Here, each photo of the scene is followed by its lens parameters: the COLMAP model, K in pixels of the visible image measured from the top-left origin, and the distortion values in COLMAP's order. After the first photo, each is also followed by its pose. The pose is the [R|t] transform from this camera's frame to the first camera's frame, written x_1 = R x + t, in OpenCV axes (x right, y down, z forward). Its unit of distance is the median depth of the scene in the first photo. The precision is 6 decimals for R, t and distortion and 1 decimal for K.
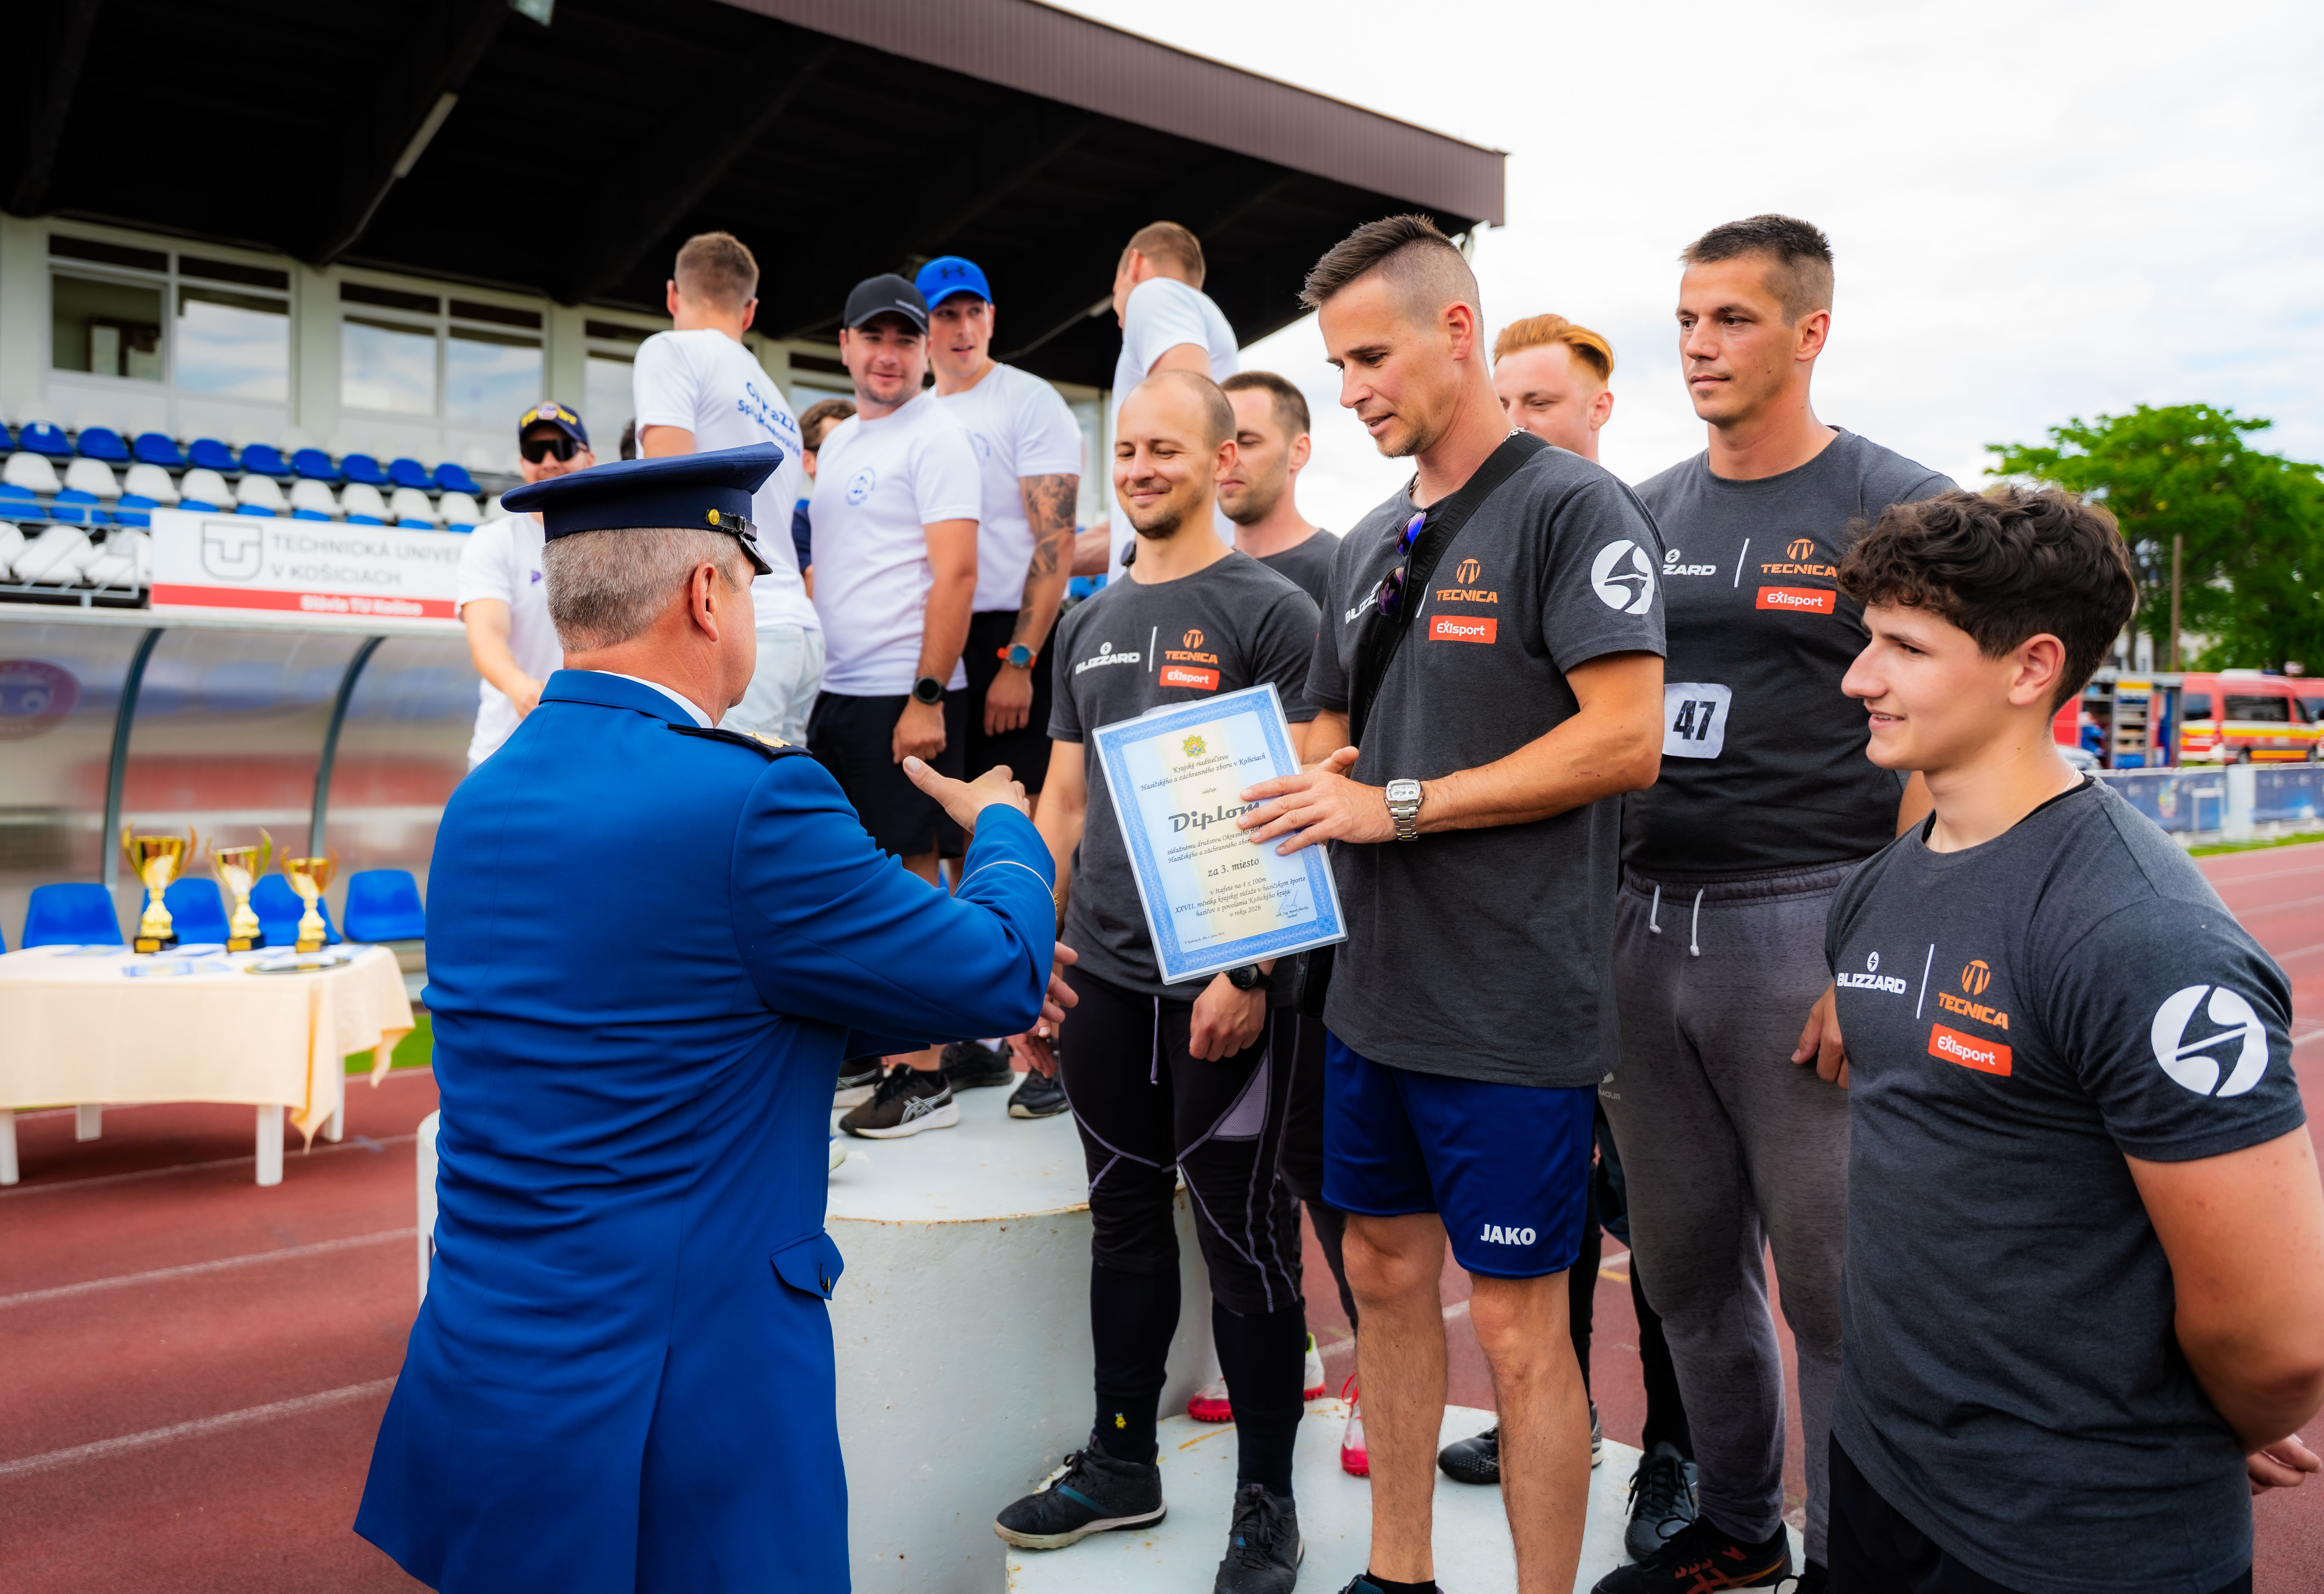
lens RADIAL K [[1735.2, 0, 1018.8], [0, 1735.2, 723.1], [0, 0, 1]] dist [0.002473, -0.001684]
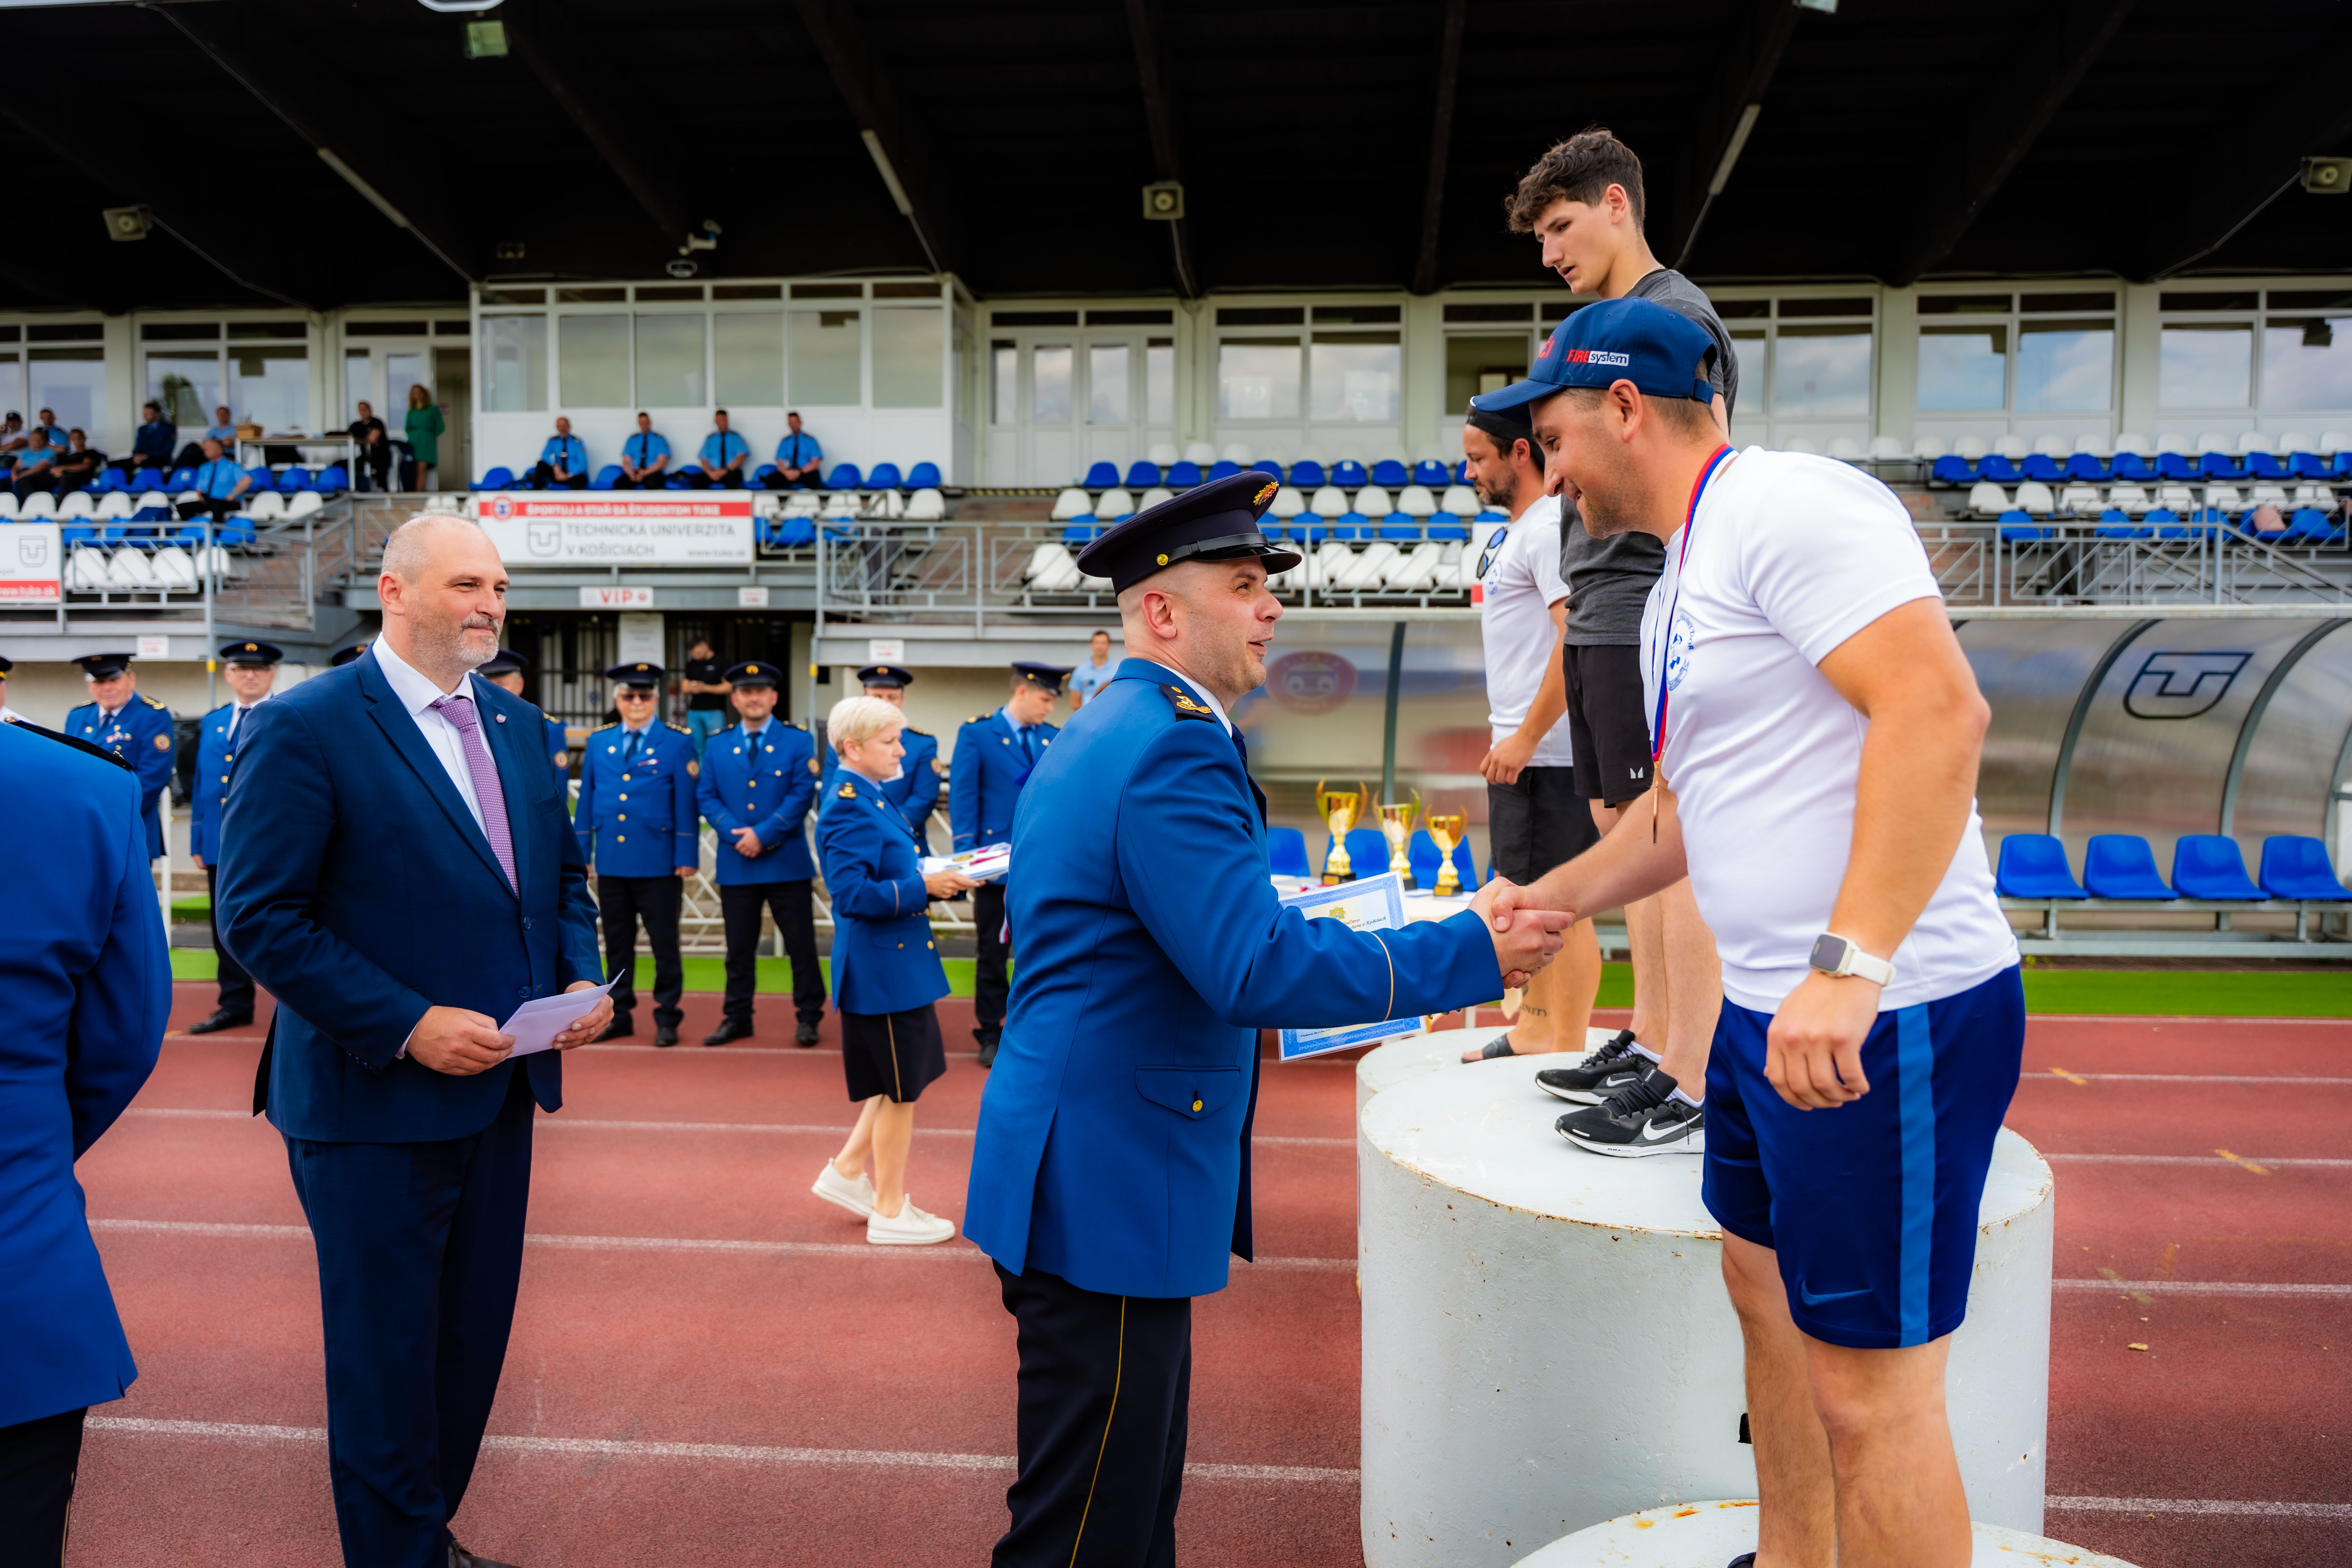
lens RADIAL K [[1562.8, 0, 1174.5], [0, 1562.8, 783.8], [0, 0, 1]] dist [0.003955, -0.014815]
pose [[0.738832, 0.030127, -0.673216, 0.057583], [0.005485, 0.998698, 0.050713, 0.000763], [0.673867, -0.041161, 0.737705, 0.036073]]
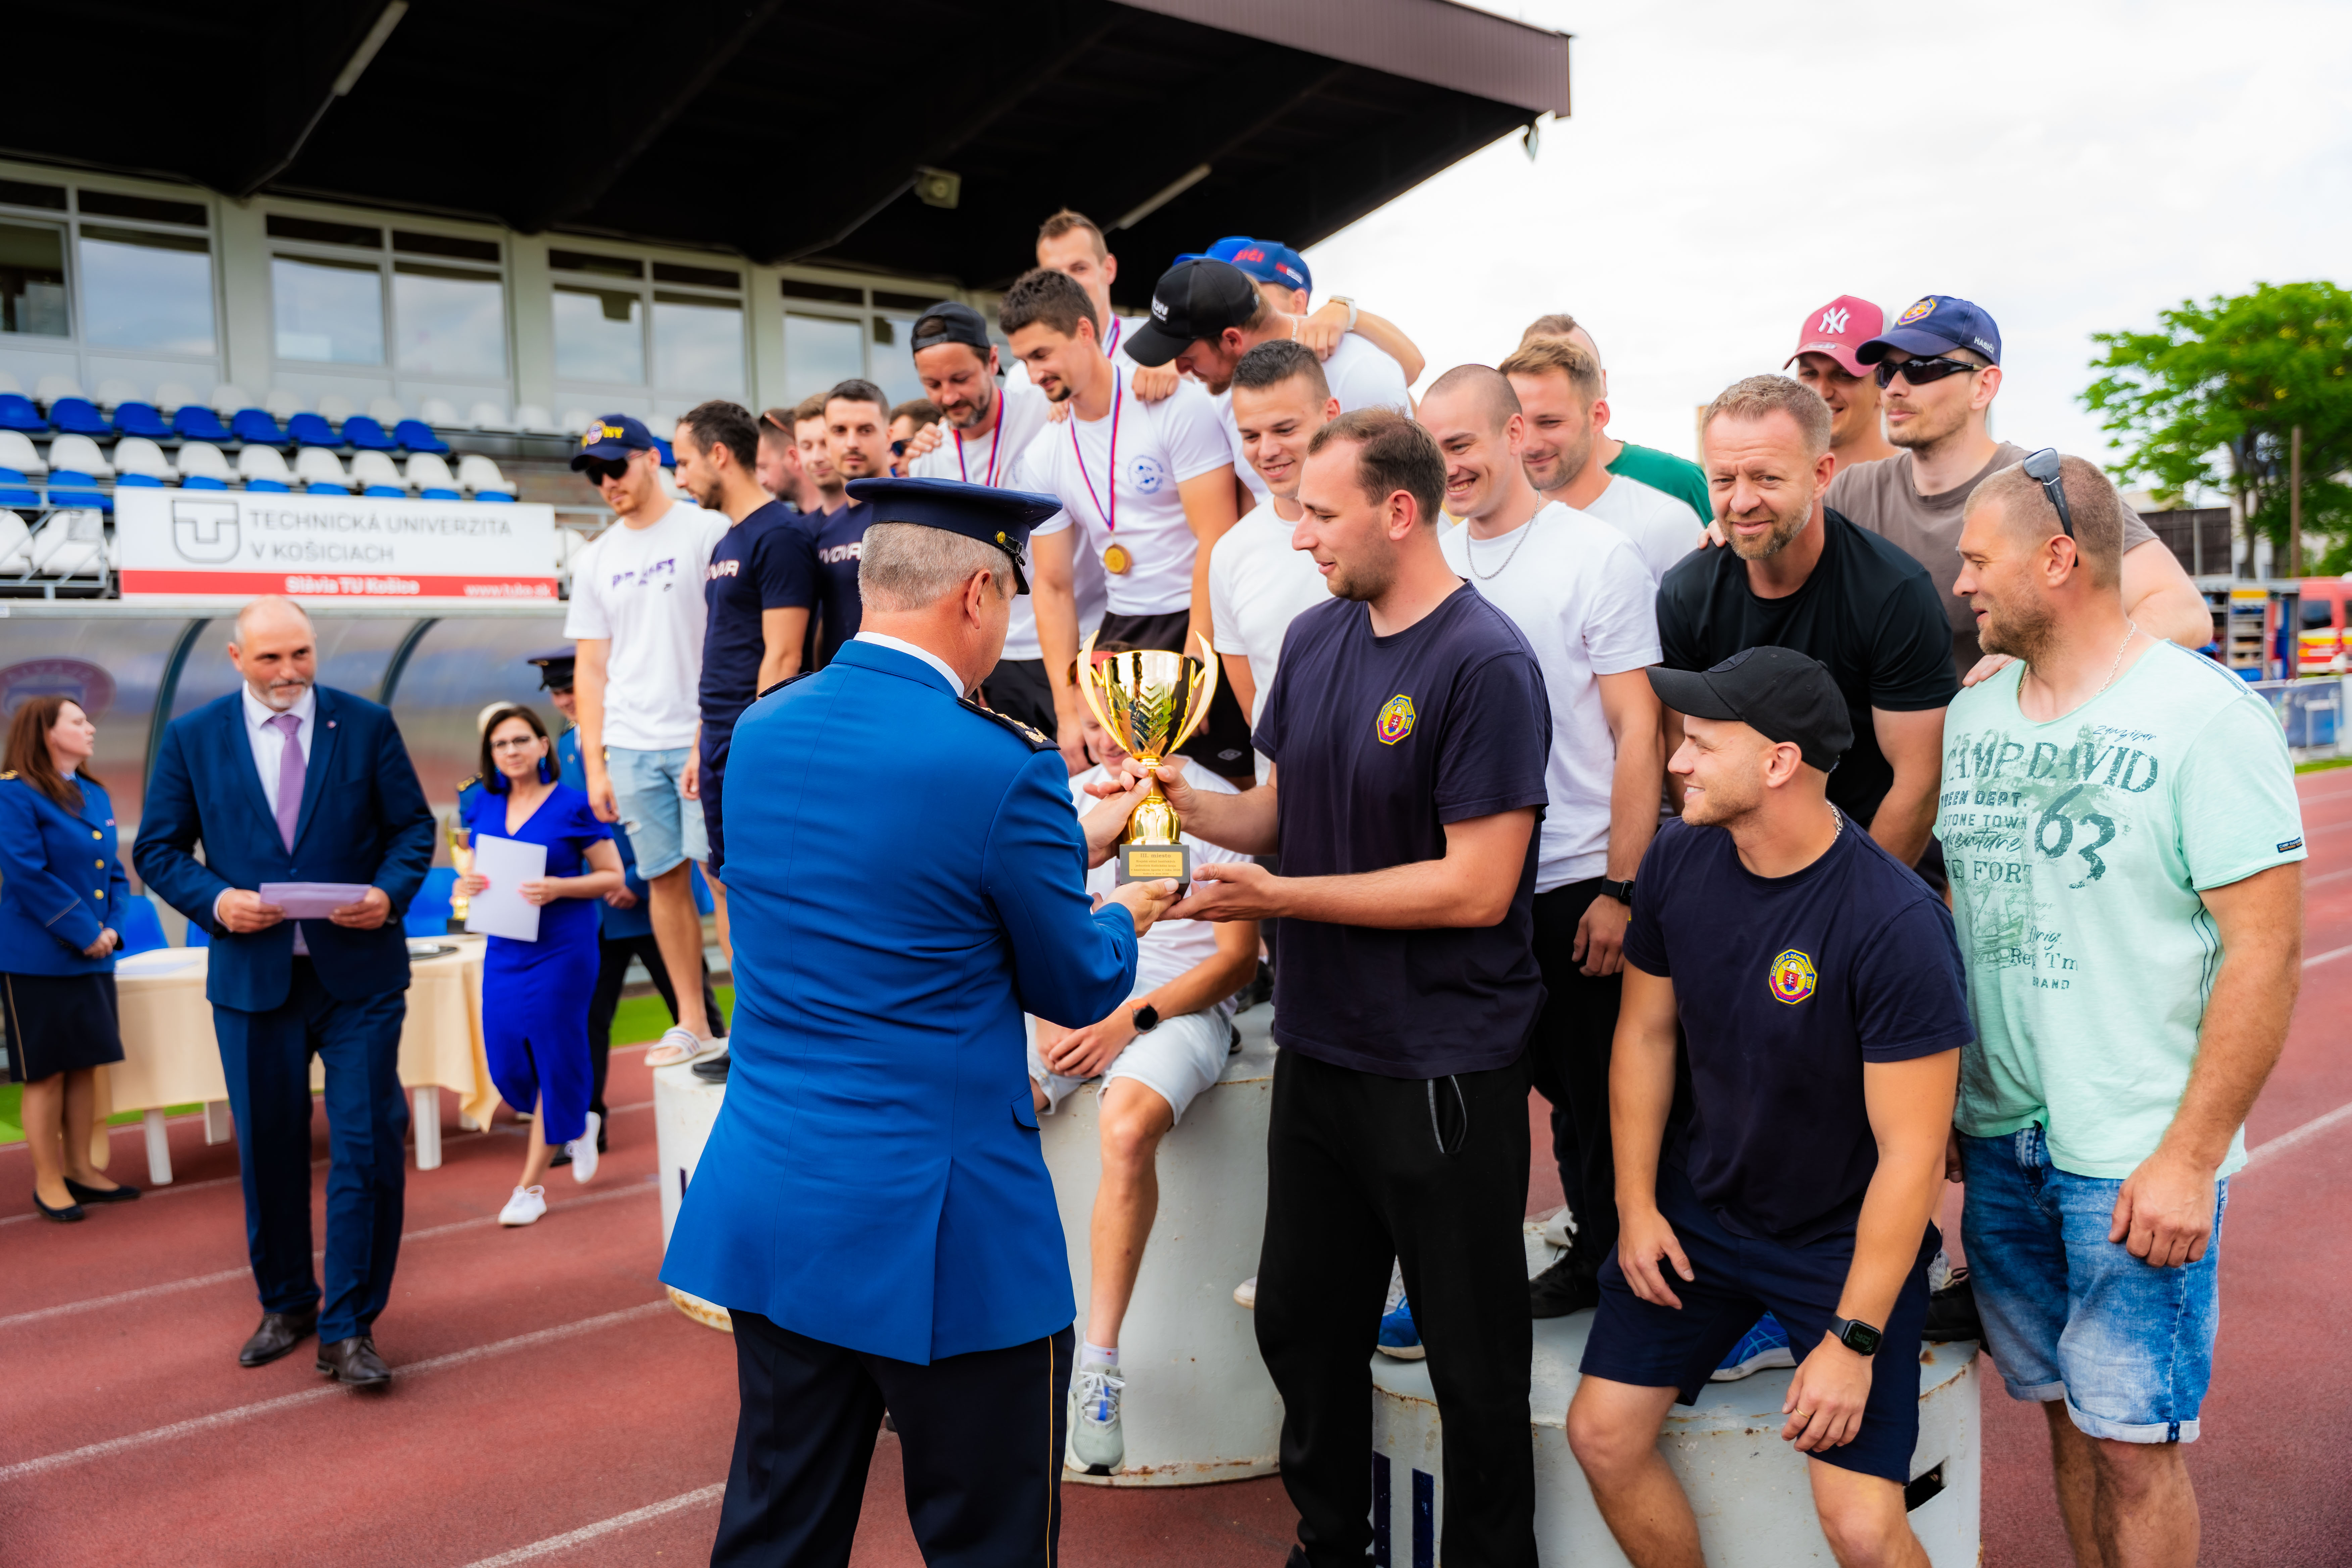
lens RADIAL K [[2005.0, 0, 1167.4], [0, 2005.0, 786.6], [0, 0, 1]] dist [0.004264, 0.002011]
pose [[0.996397, -0.047442, 0.070303, -0.025270], [0.043903, 0.997730, 0.051061, 0.001449], [-0.072566, -0.047791, 0.996218, -0.057232]]
